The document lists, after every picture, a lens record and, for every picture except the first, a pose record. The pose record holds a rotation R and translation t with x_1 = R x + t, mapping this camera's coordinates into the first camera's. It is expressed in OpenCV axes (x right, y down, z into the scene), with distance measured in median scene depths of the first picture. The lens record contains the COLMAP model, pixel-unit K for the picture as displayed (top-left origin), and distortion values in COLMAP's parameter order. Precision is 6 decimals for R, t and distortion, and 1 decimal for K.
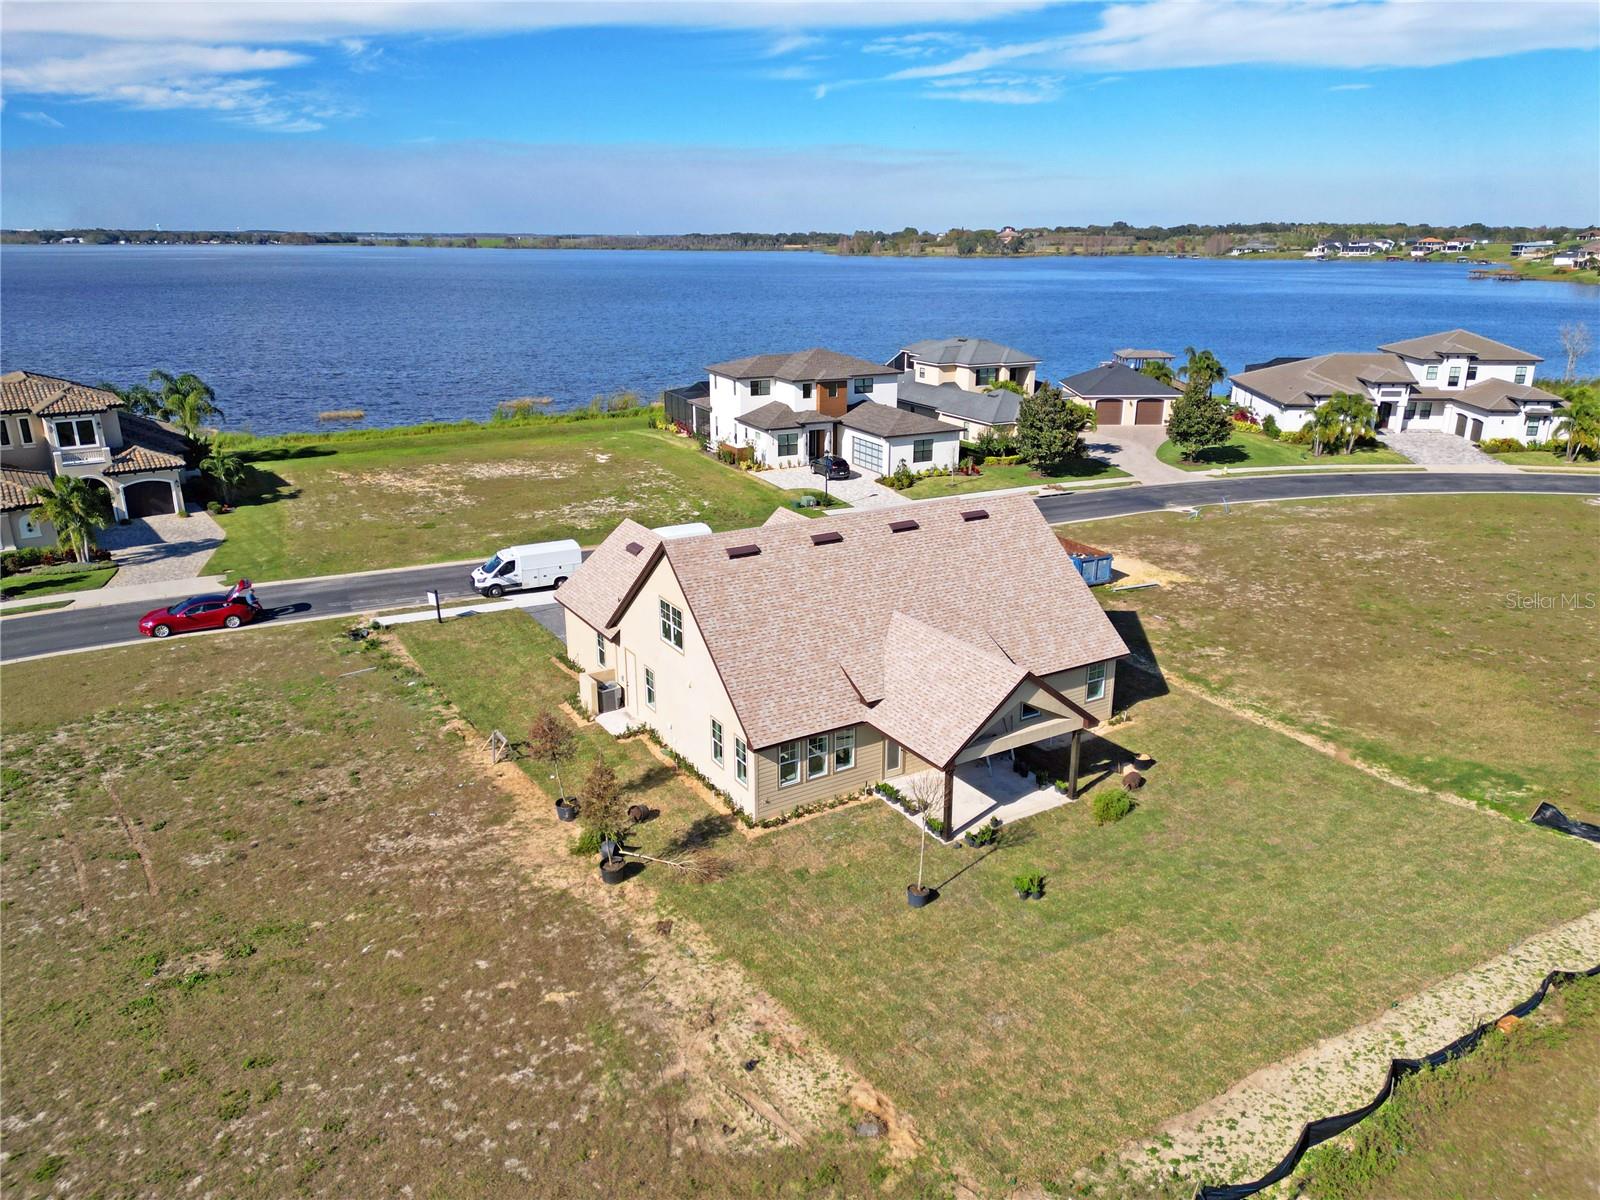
lens RADIAL K [[1107.5, 0, 794.1], [0, 1107.5, 606.0], [0, 0, 1]] dist [0.007655, -0.006872]
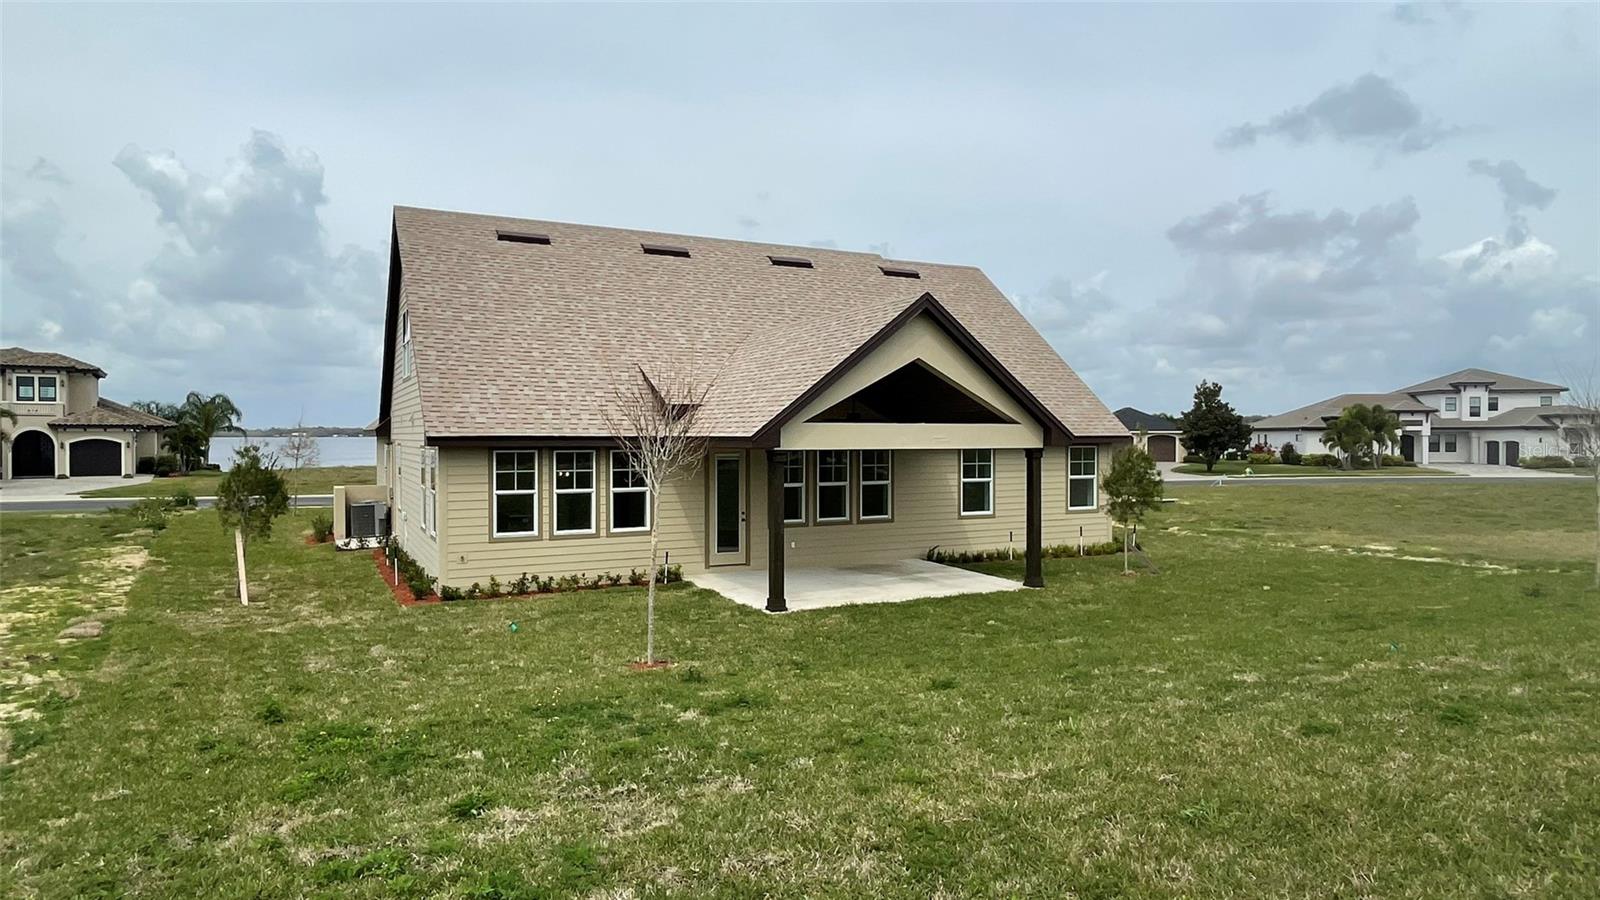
lens RADIAL K [[949.5, 0, 793.1], [0, 949.5, 440.0], [0, 0, 1]] dist [-0.003660, -0.002063]
pose [[0.997398, -0.003697, -0.072001, 0.053793], [-0.017666, 0.955704, -0.293797, 0.080065], [0.069898, 0.294305, 0.953152, 0.170970]]
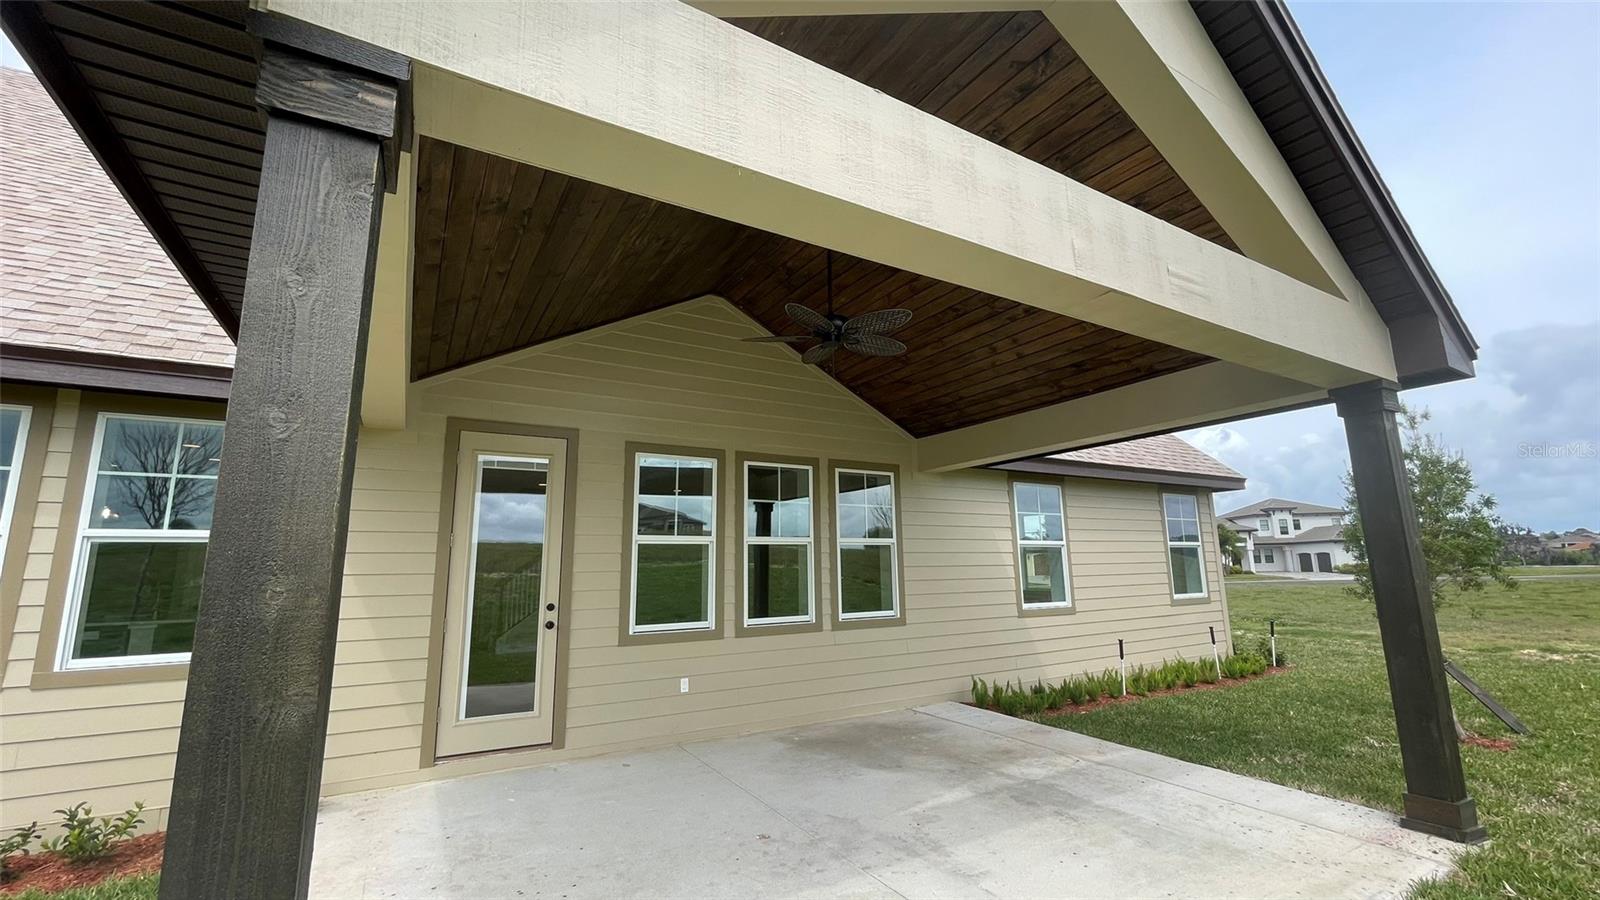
lens RADIAL K [[648.9, 0, 795.0], [0, 648.9, 448.2], [0, 0, 1]] dist [-0.009360, 0.003166]
pose [[0.999718, -0.021060, -0.010981, 0.050190], [0.013478, 0.883731, -0.467801, 0.051435], [0.019556, 0.467521, 0.883765, 0.305295]]
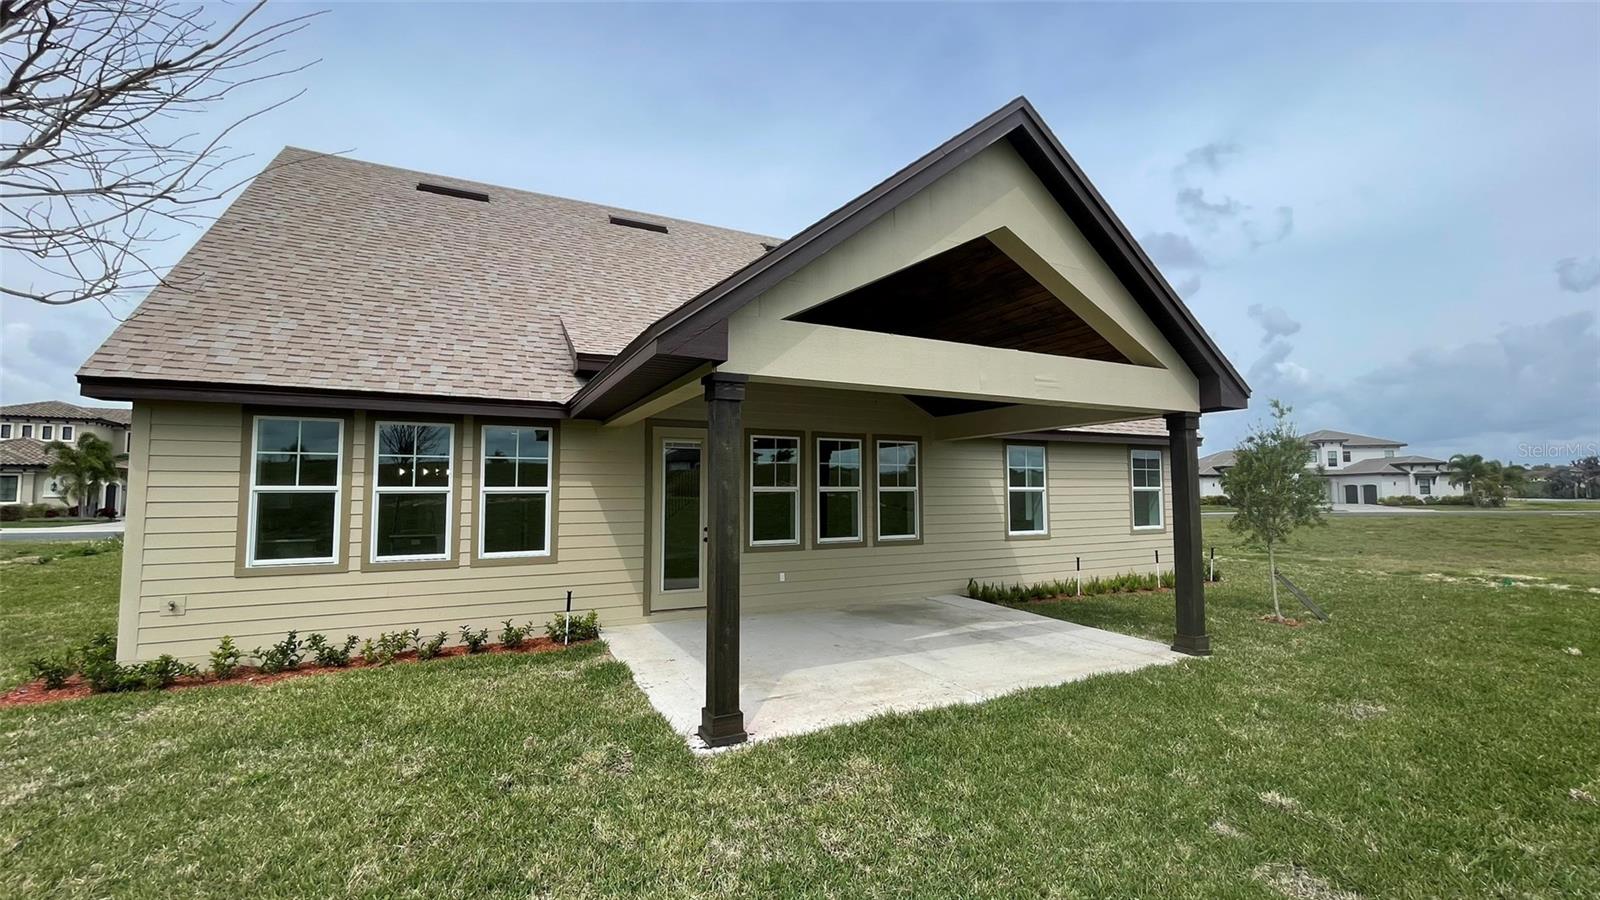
lens RADIAL K [[648.9, 0, 796.6], [0, 648.9, 445.9], [0, 0, 1]] dist [-0.009360, 0.003166]
pose [[0.996607, -0.012125, -0.081410, 0.049337], [-0.018453, 0.930995, -0.364564, 0.059278], [0.080212, 0.364829, 0.927613, 0.272624]]
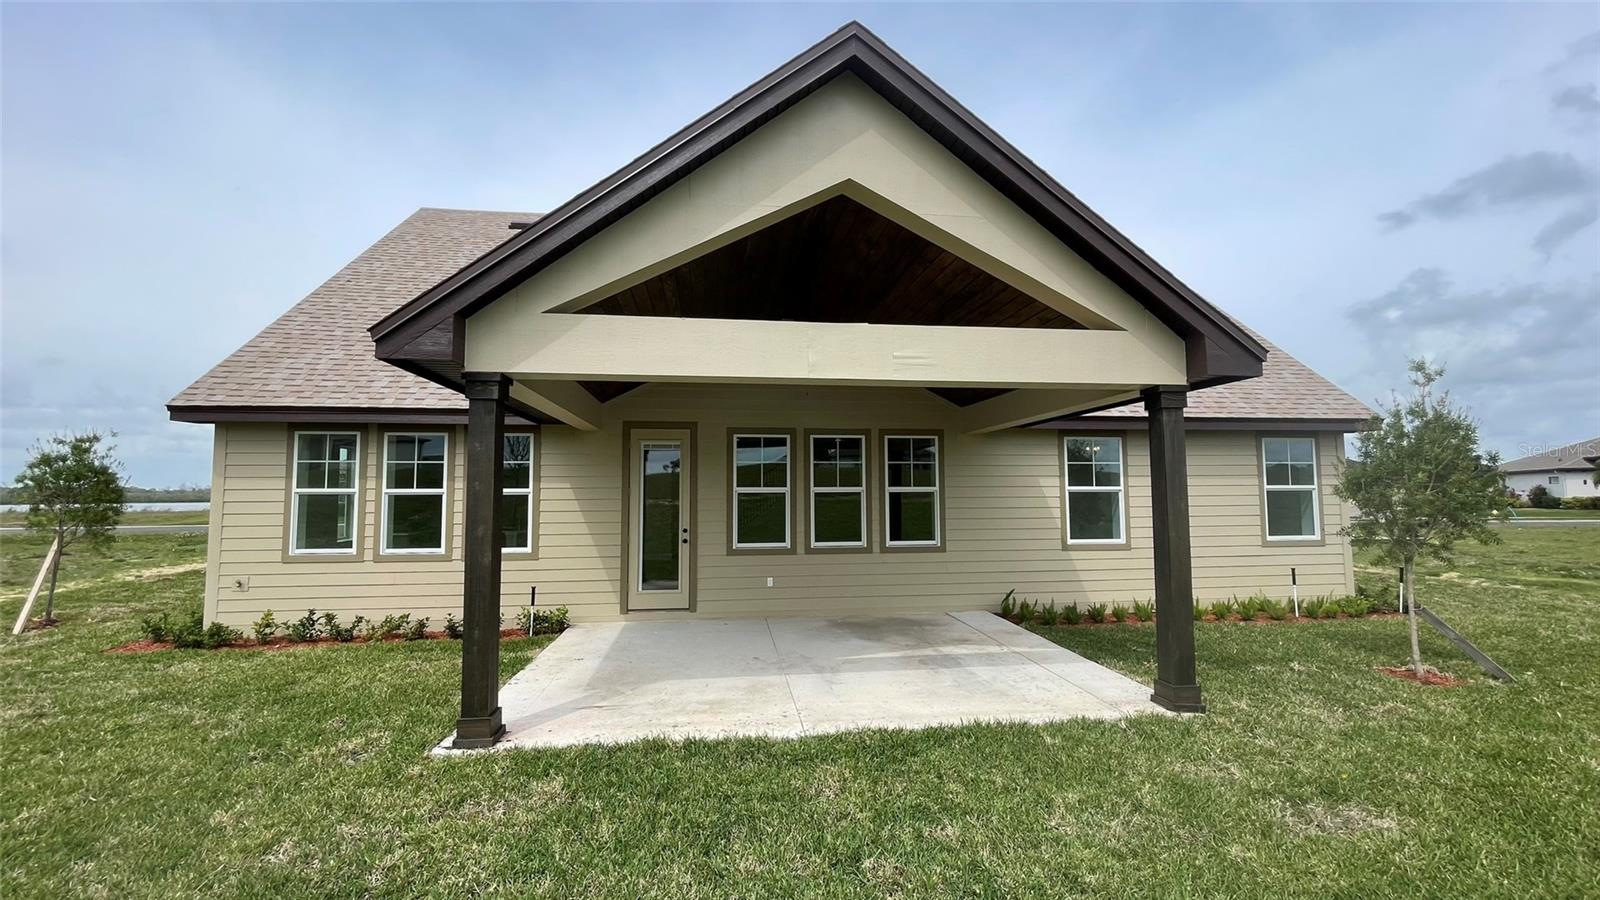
lens RADIAL K [[648.9, 0, 798.2], [0, 648.9, 446.2], [0, 0, 1]] dist [-0.009360, 0.003166]
pose [[0.913988, -0.037676, -0.403988, 0.079015], [-0.113686, 0.932016, -0.344124, 0.055768], [0.389489, 0.360453, 0.847568, 0.284894]]
